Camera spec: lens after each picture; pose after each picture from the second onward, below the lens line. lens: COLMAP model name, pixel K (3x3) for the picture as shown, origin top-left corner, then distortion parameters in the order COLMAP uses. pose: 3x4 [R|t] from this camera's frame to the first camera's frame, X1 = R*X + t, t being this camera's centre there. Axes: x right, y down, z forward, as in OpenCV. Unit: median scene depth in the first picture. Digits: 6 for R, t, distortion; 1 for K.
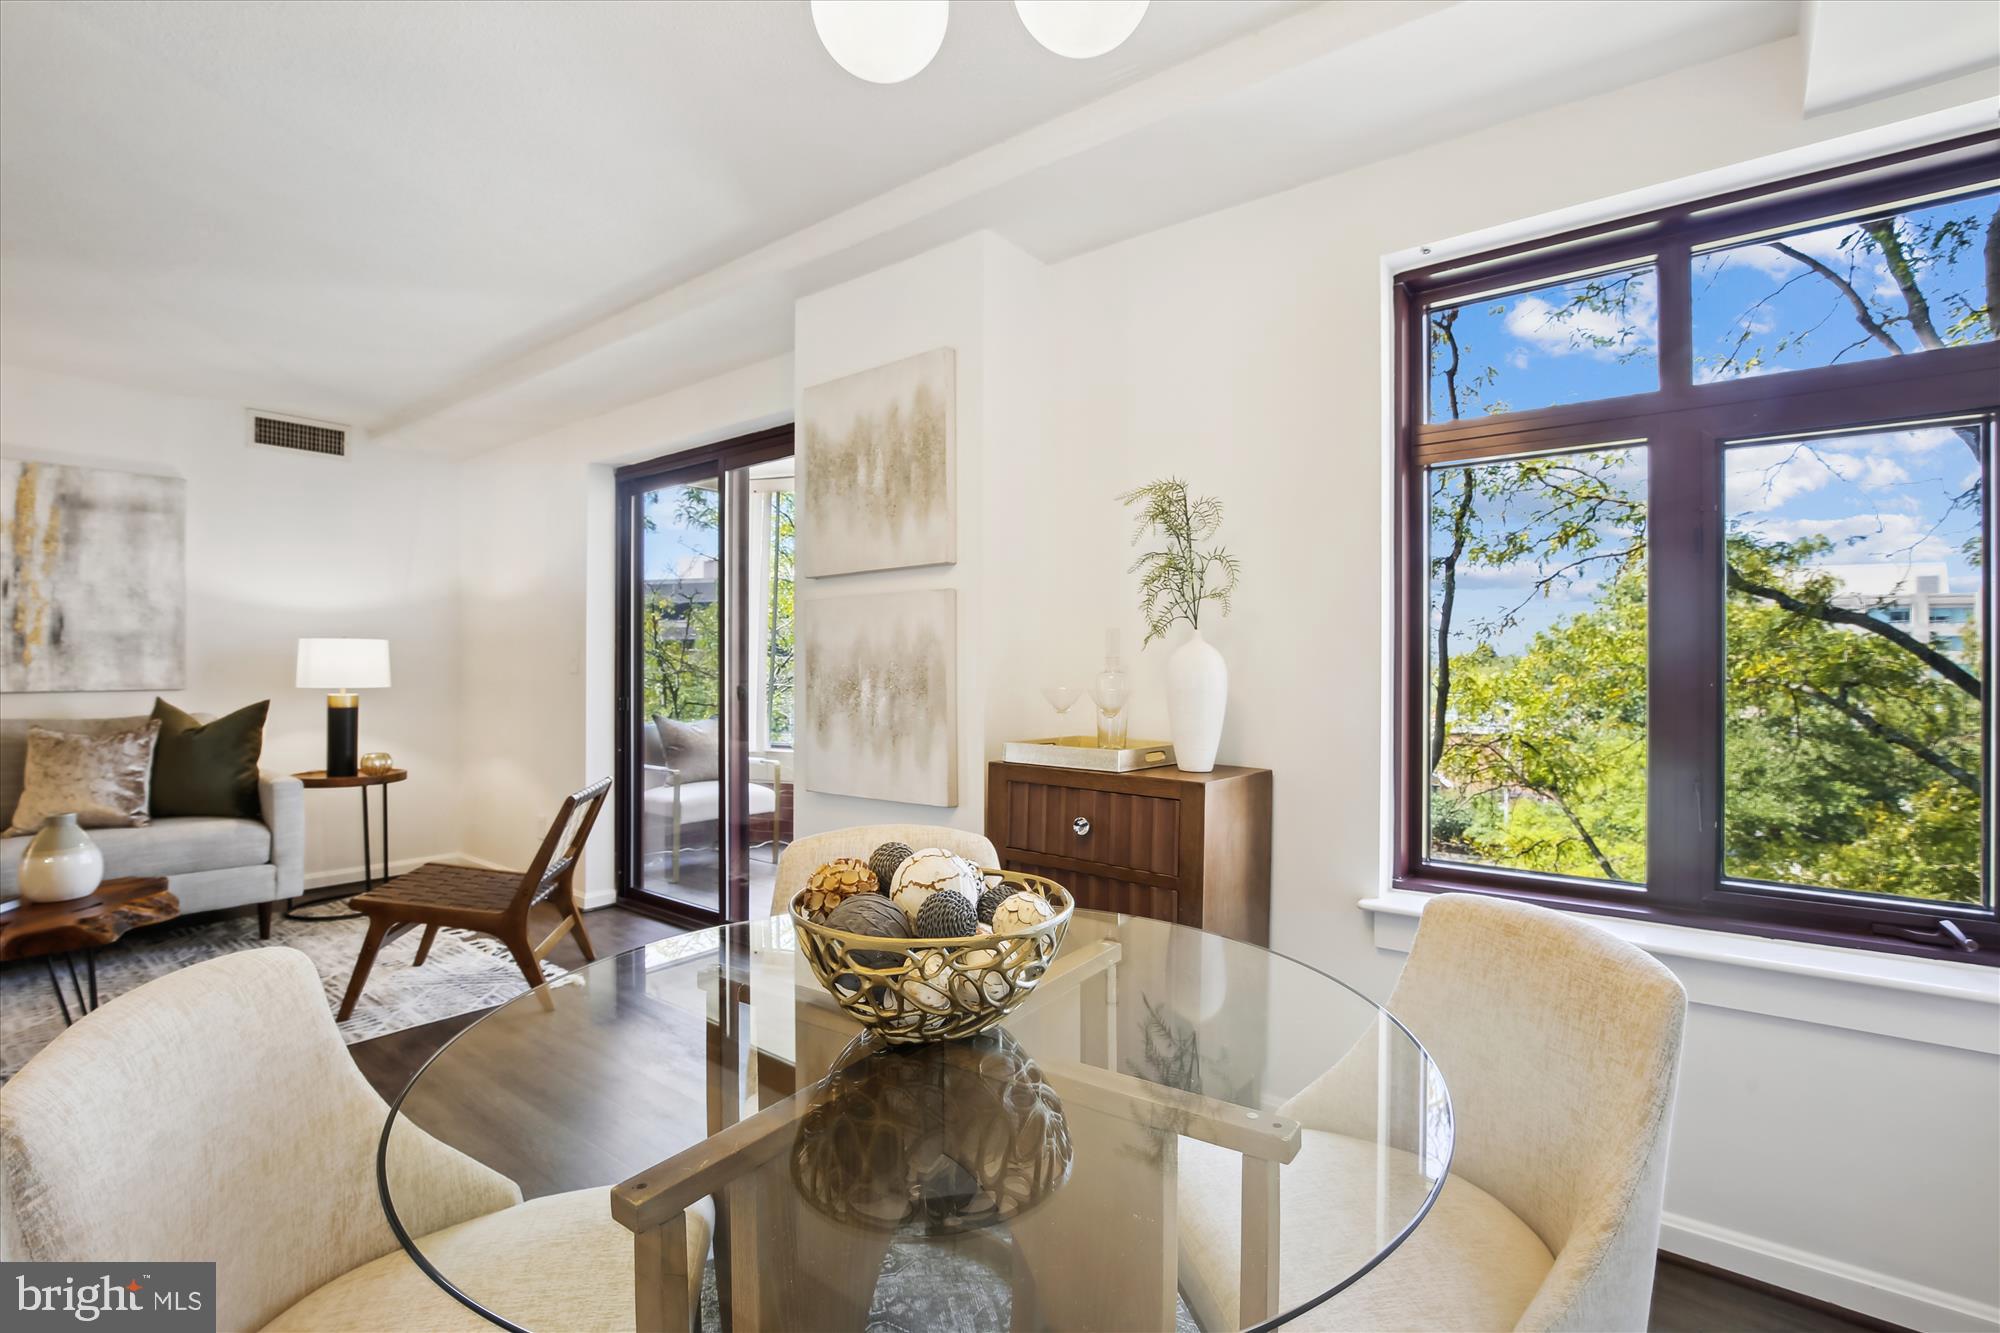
lens RADIAL K [[932.2, 0, 1011.4], [0, 932.2, 670.0], [0, 0, 1]] dist [-0.009108, 0.000169]
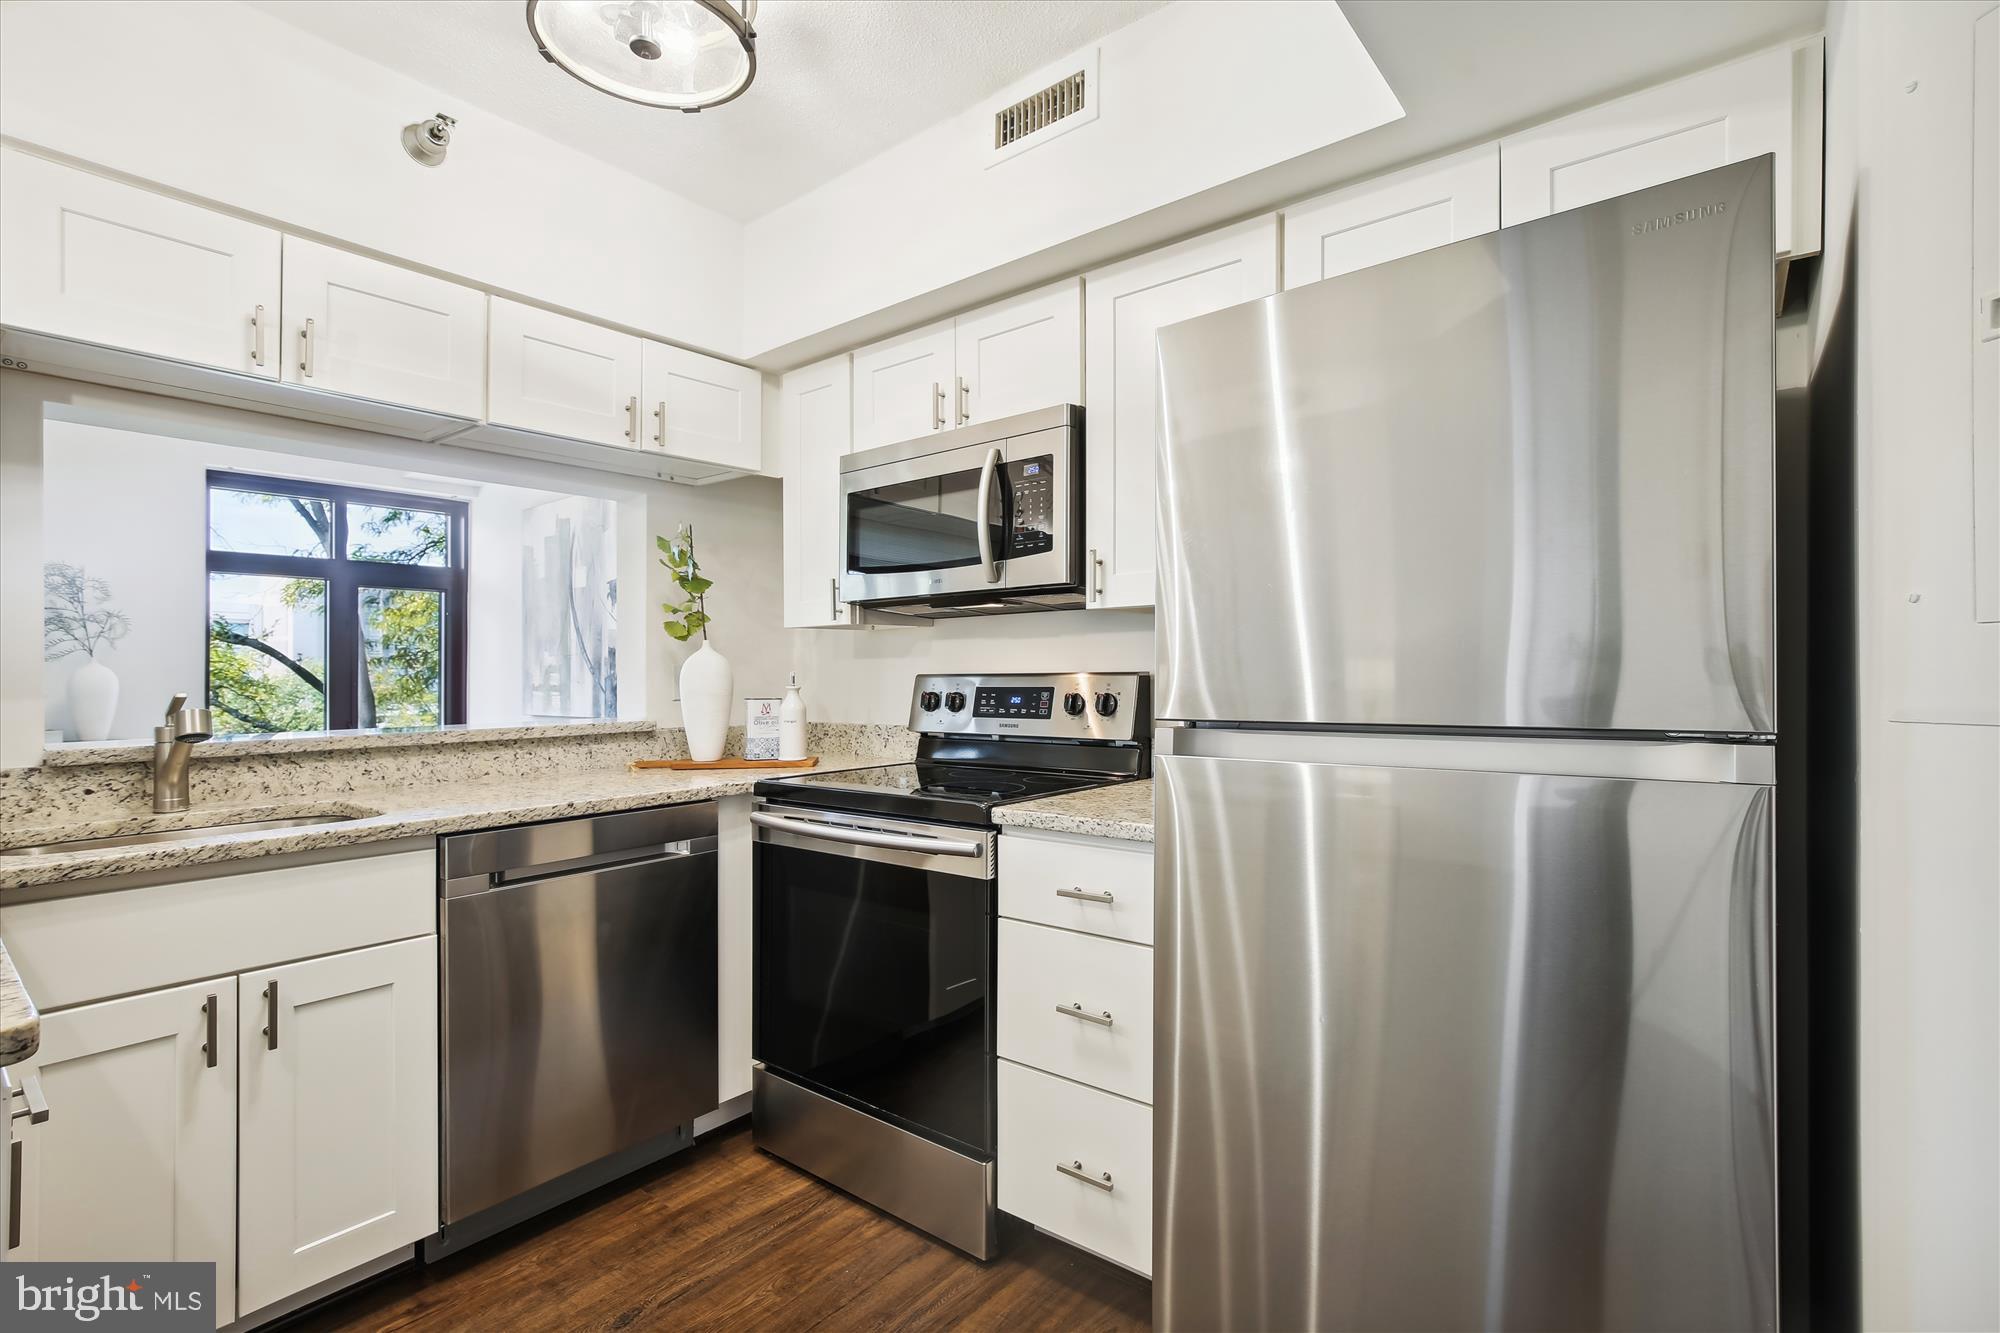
lens RADIAL K [[932.2, 0, 1011.4], [0, 932.2, 670.0], [0, 0, 1]] dist [-0.009108, 0.000169]
pose [[0.006218, -0.002094, 0.999978, -0.804745], [0.011960, 0.999926, 0.002020, -0.002185], [-0.999909, 0.011947, 0.006242, -0.359324]]
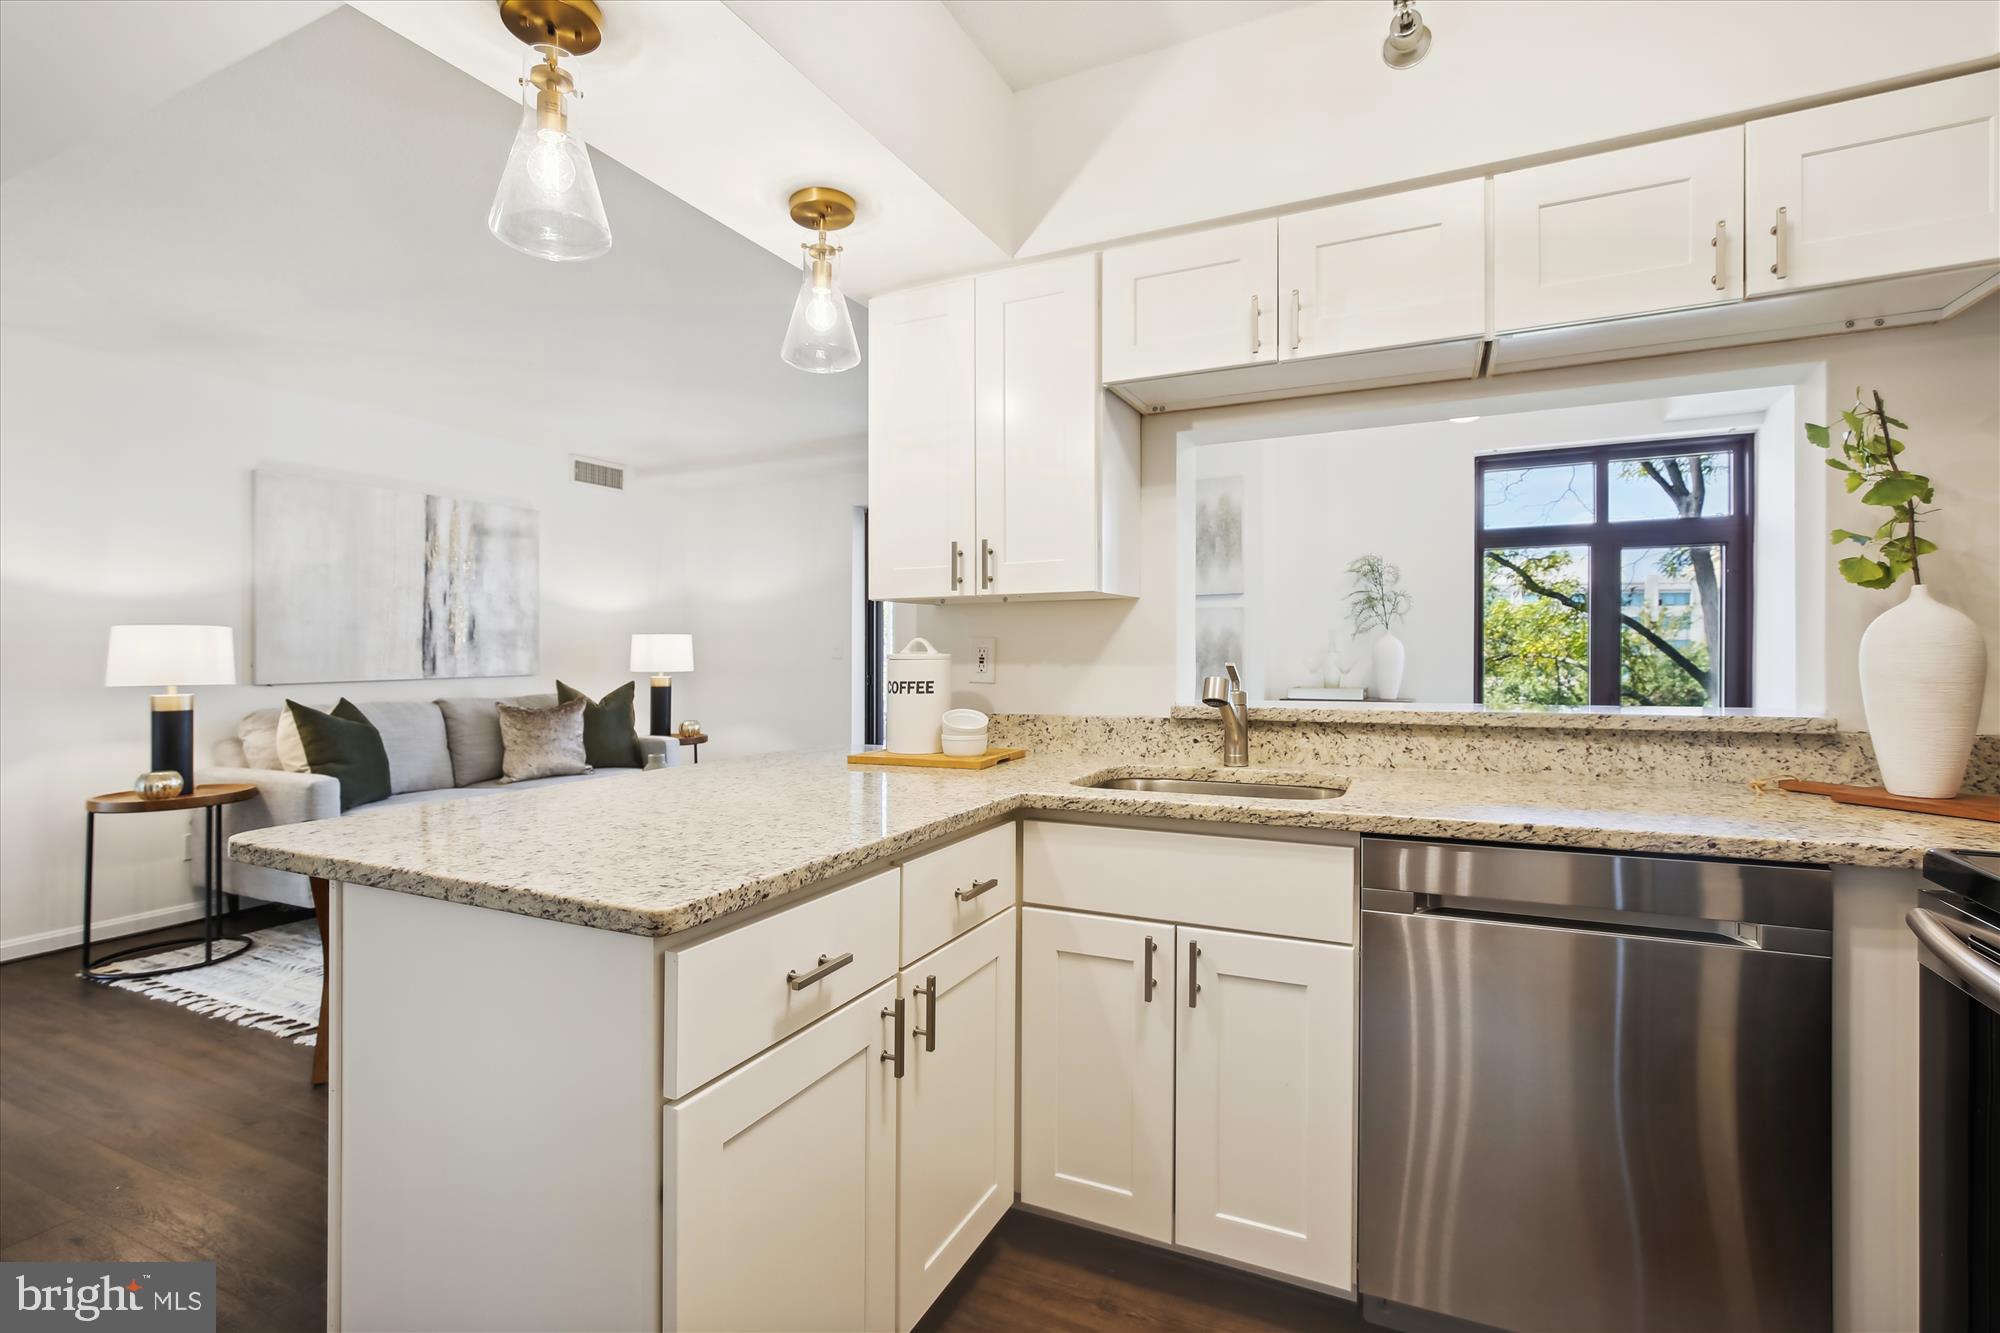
lens RADIAL K [[918.1, 0, 1034.7], [0, 918.1, 637.5], [0, 0, 1]] dist [-0.001208, -0.000083]
pose [[0.974802, -0.007558, 0.222943, -0.556371], [0.011623, 0.999789, -0.016925, -0.001126], [-0.222768, 0.019090, 0.974684, -0.427670]]
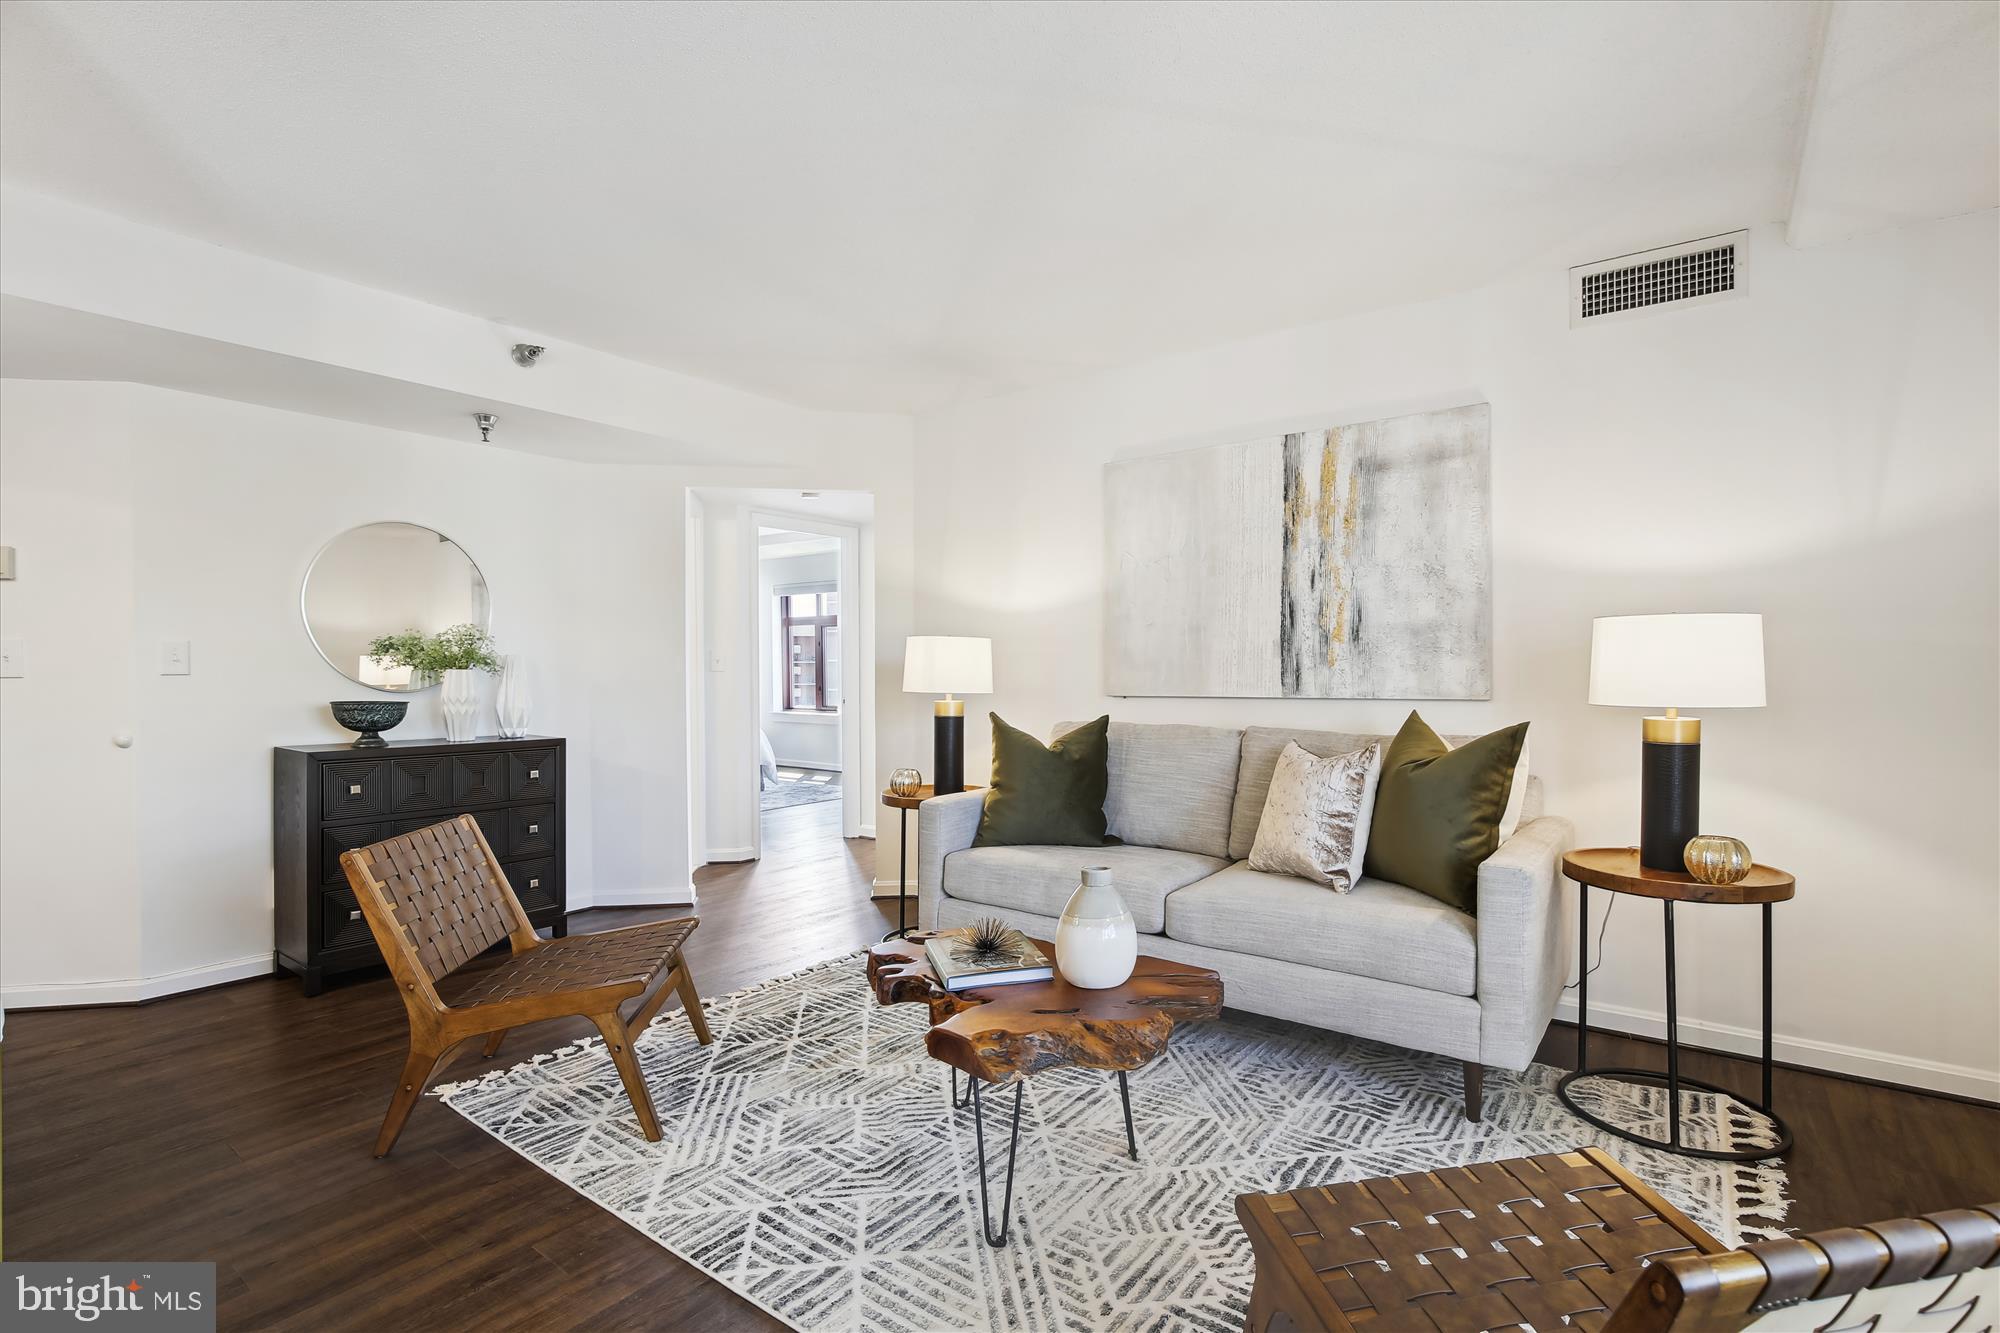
lens RADIAL K [[932.2, 0, 1011.4], [0, 932.2, 670.0], [0, 0, 1]] dist [-0.009108, 0.000169]
pose [[0.002007, -0.000715, -0.999998, -0.203537], [0.001091, 0.999999, -0.000712, -0.002378], [0.999997, -0.001089, 0.002008, 0.694437]]
